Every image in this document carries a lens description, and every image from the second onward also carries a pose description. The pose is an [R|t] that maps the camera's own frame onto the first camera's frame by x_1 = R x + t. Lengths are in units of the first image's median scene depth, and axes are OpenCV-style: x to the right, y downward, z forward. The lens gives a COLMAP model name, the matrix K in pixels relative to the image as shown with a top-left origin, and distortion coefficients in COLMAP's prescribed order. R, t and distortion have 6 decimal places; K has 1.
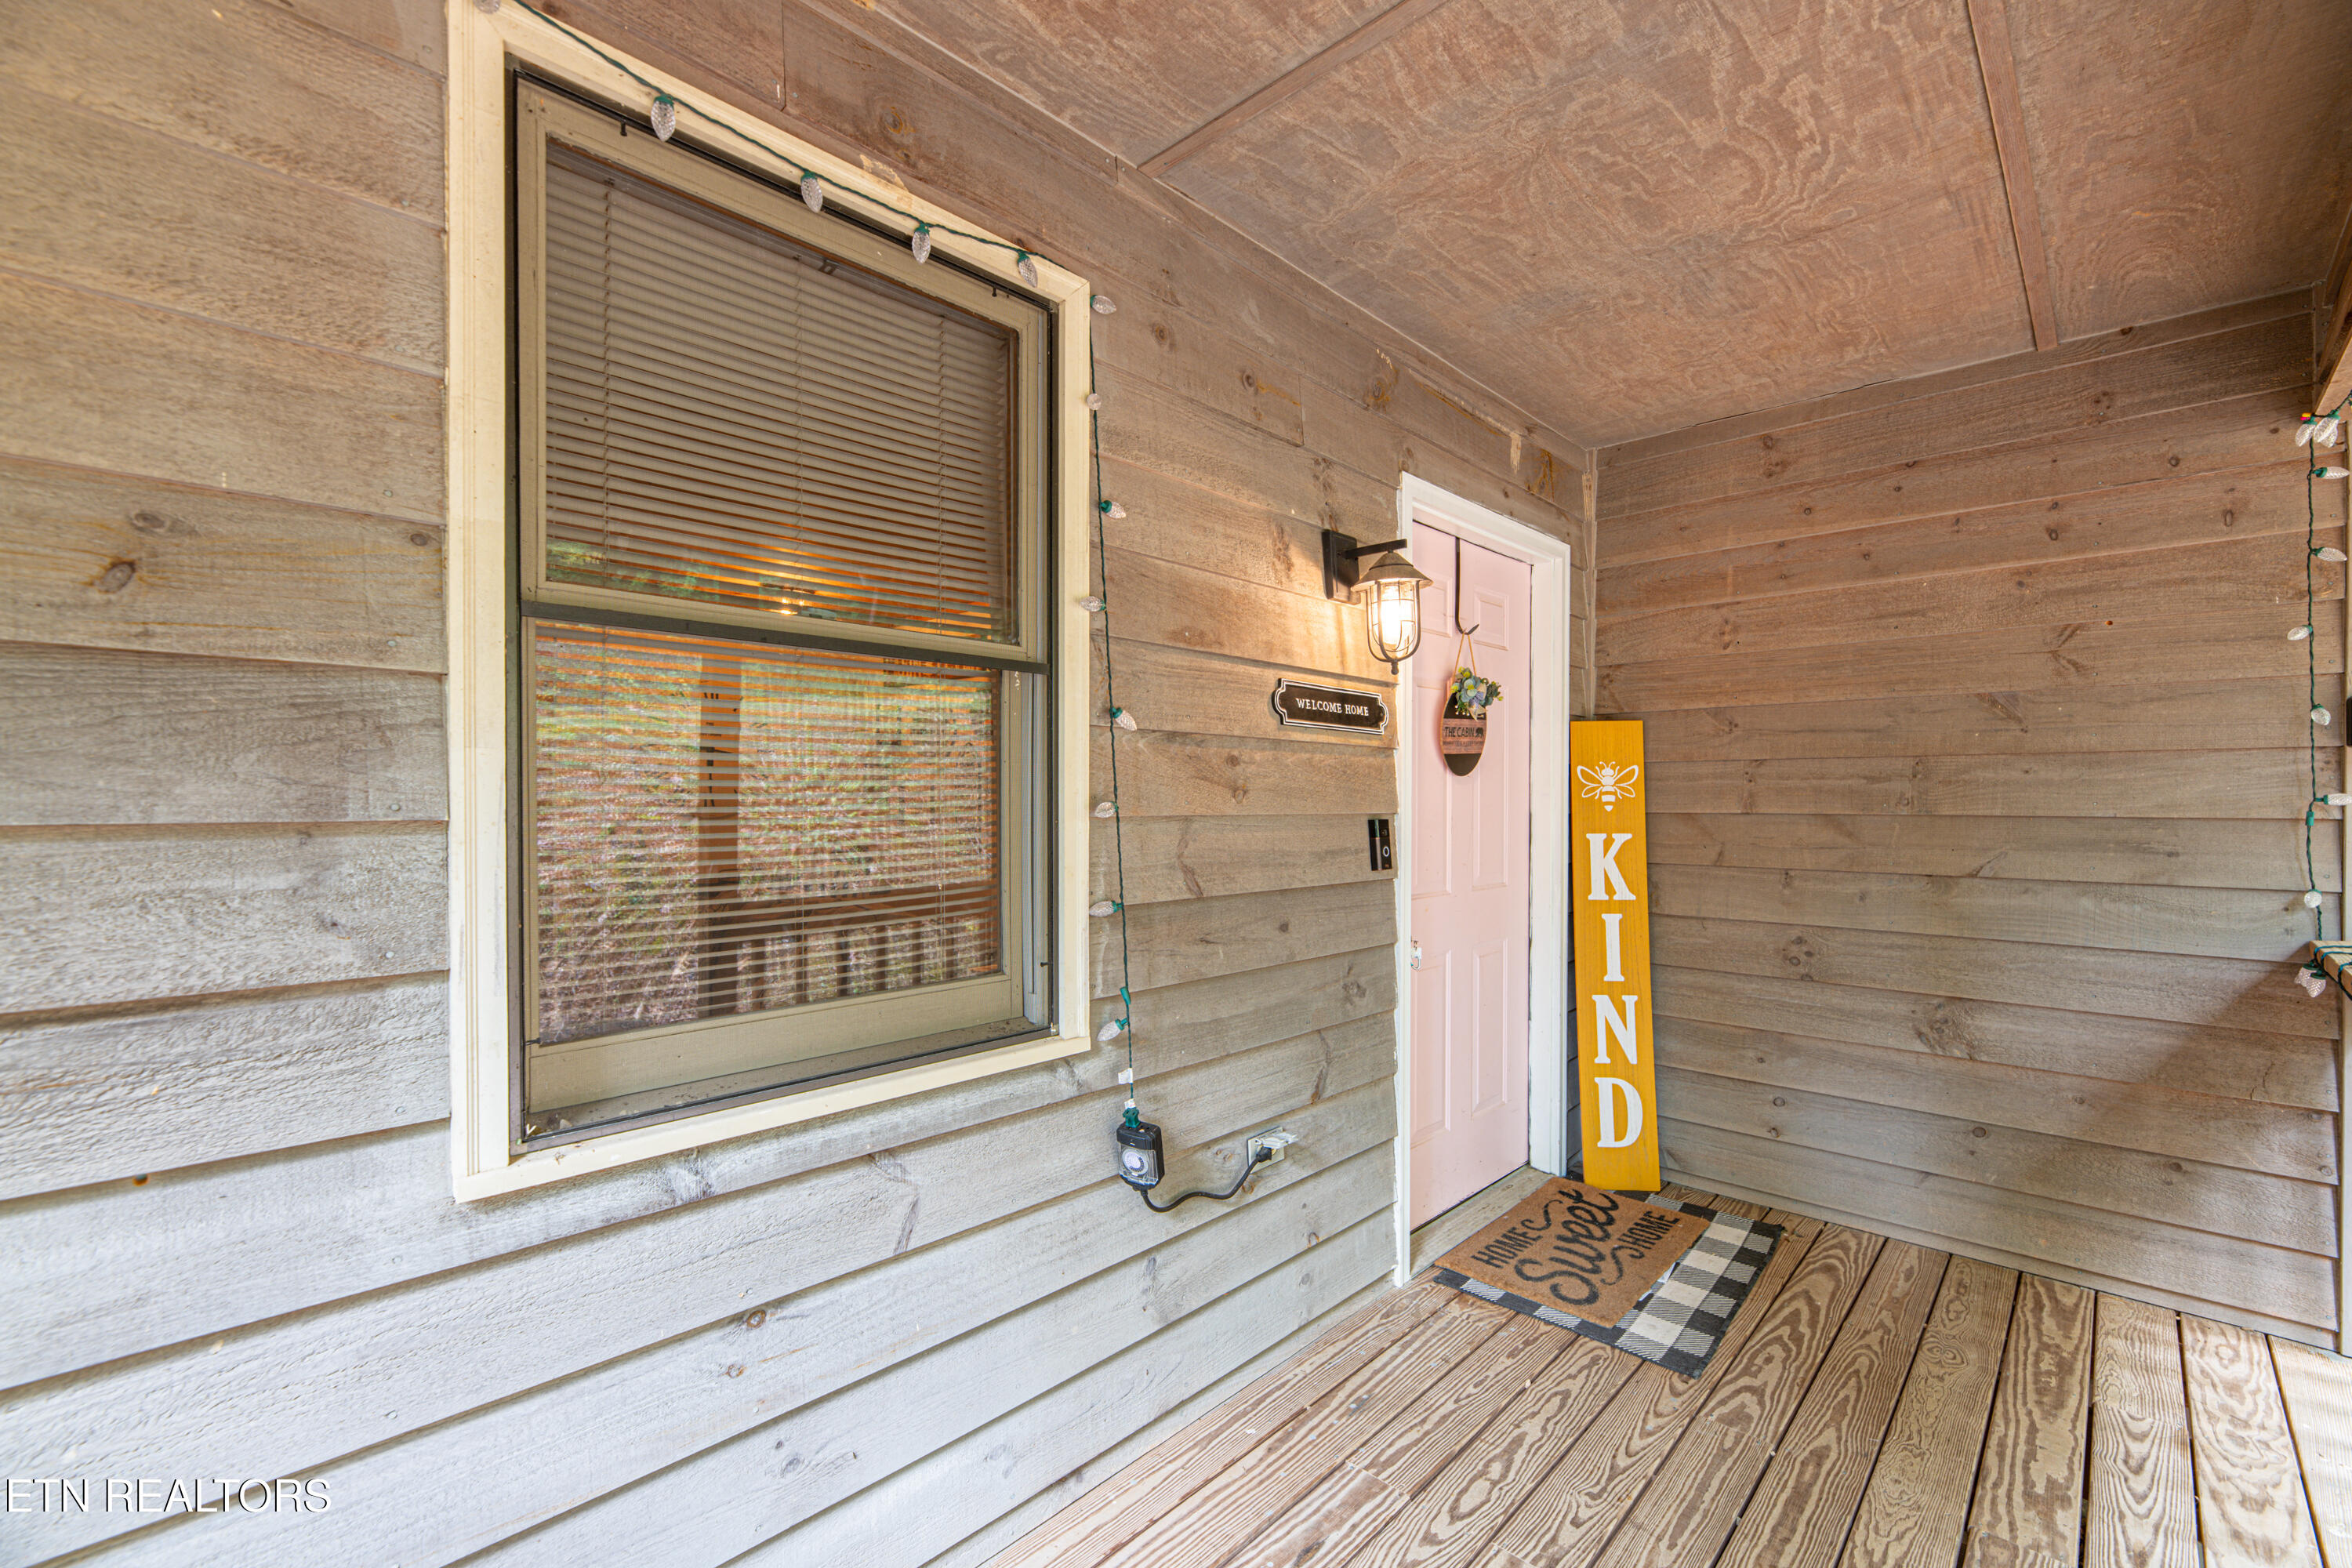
lens RADIAL K [[966.7, 0, 1176.7], [0, 966.7, 792.3], [0, 0, 1]] dist [0.000292, -0.000331]
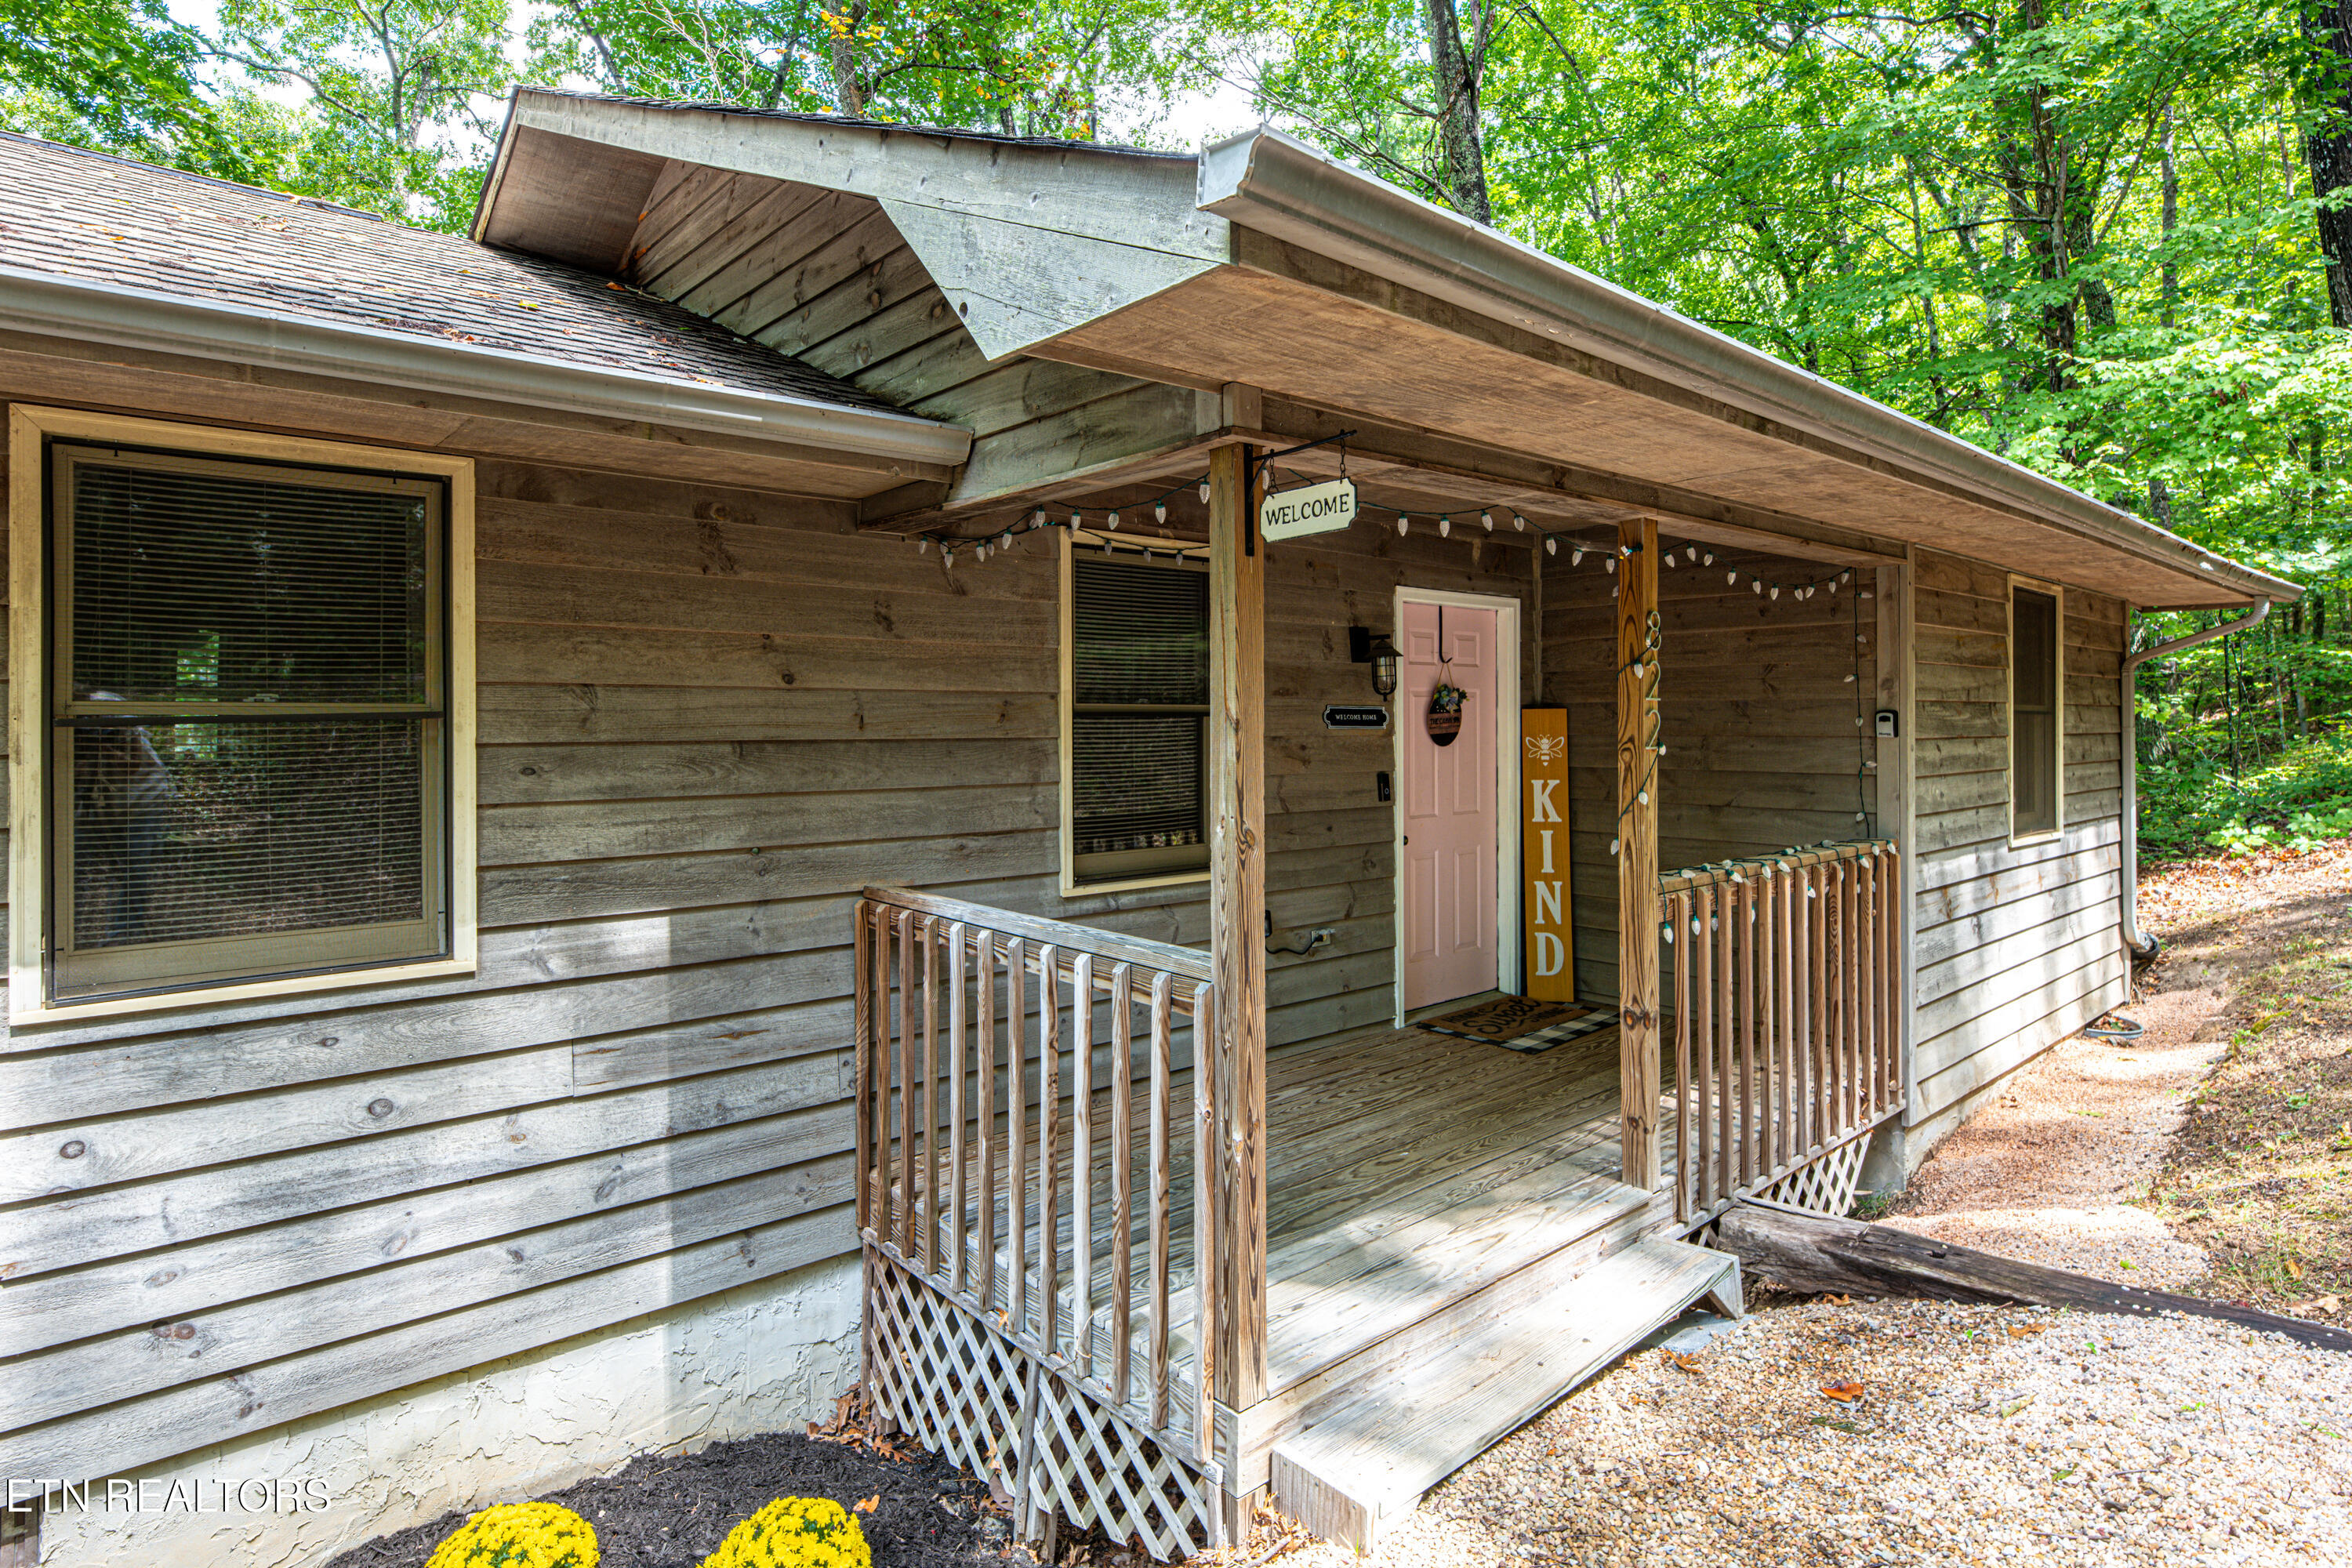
lens RADIAL K [[1244.0, 0, 1177.6], [0, 1244.0, 720.6], [0, 0, 1]] dist [-0.000513, -0.000058]
pose [[0.998126, -0.002842, -0.061123, -0.037559], [0.003113, 0.999986, 0.004340, -0.080223], [0.061110, -0.004522, 0.998121, -1.316534]]
